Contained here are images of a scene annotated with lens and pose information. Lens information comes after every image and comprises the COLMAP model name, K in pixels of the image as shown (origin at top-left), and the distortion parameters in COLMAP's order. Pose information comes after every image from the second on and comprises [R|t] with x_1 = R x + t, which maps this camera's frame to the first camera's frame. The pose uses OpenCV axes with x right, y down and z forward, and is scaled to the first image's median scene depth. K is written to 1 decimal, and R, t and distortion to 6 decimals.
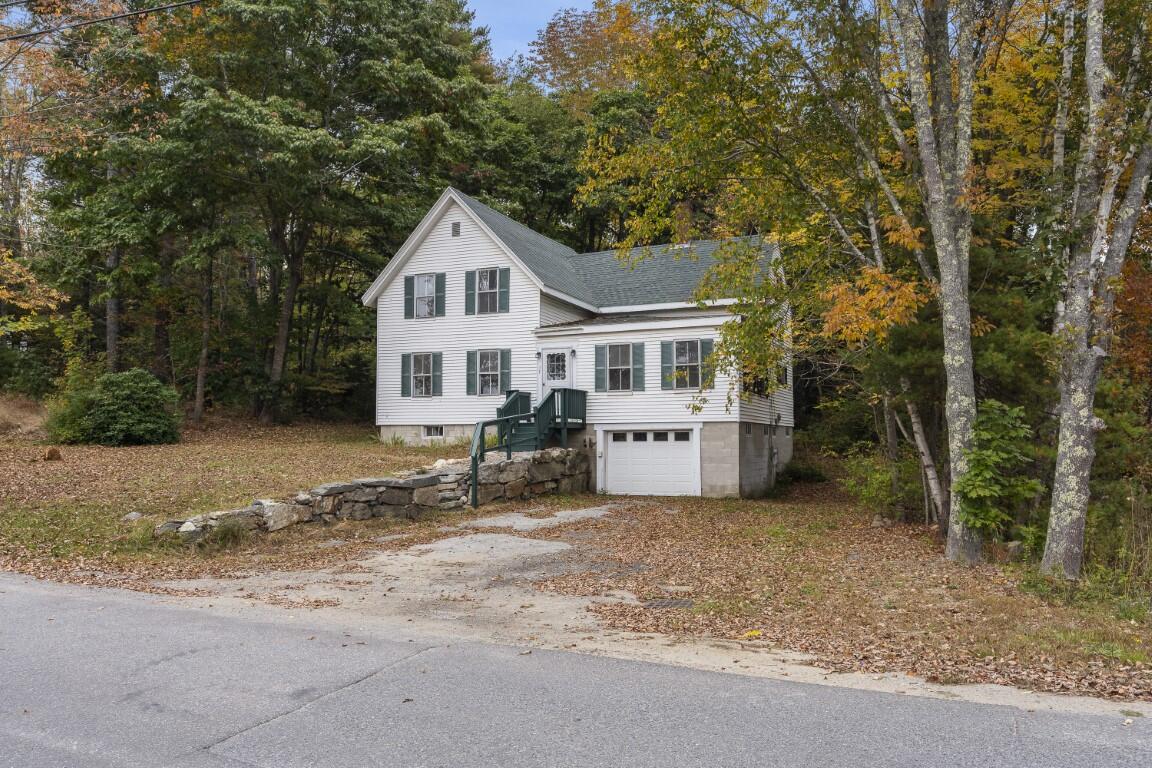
lens RADIAL K [[869.5, 0, 577.3], [0, 869.5, 380.3], [0, 0, 1]] dist [0.004594, 0.000222]
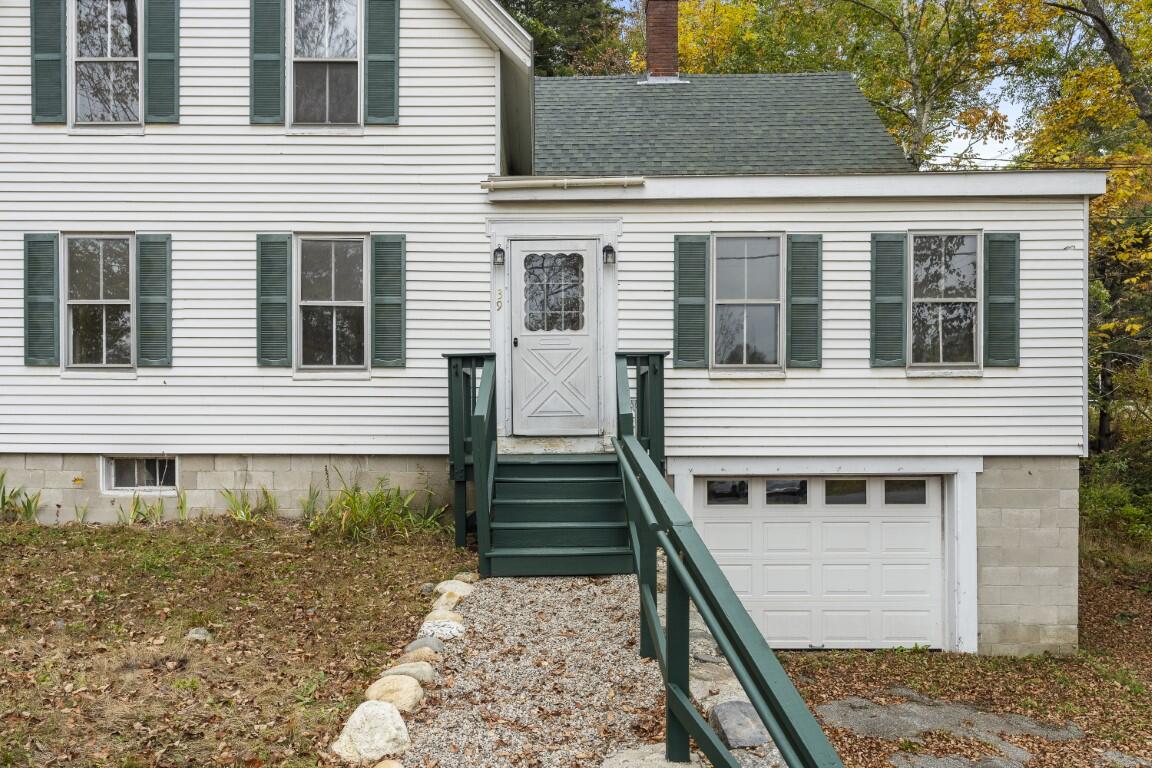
lens RADIAL K [[825.2, 0, 575.2], [0, 825.2, 396.4], [0, 0, 1]] dist [0.001524, 0.003595]
pose [[0.921610, 0.001700, 0.388113, -0.146327], [-0.028370, 0.997610, 0.062997, 0.004736], [-0.387079, -0.069069, 0.919456, 0.701416]]
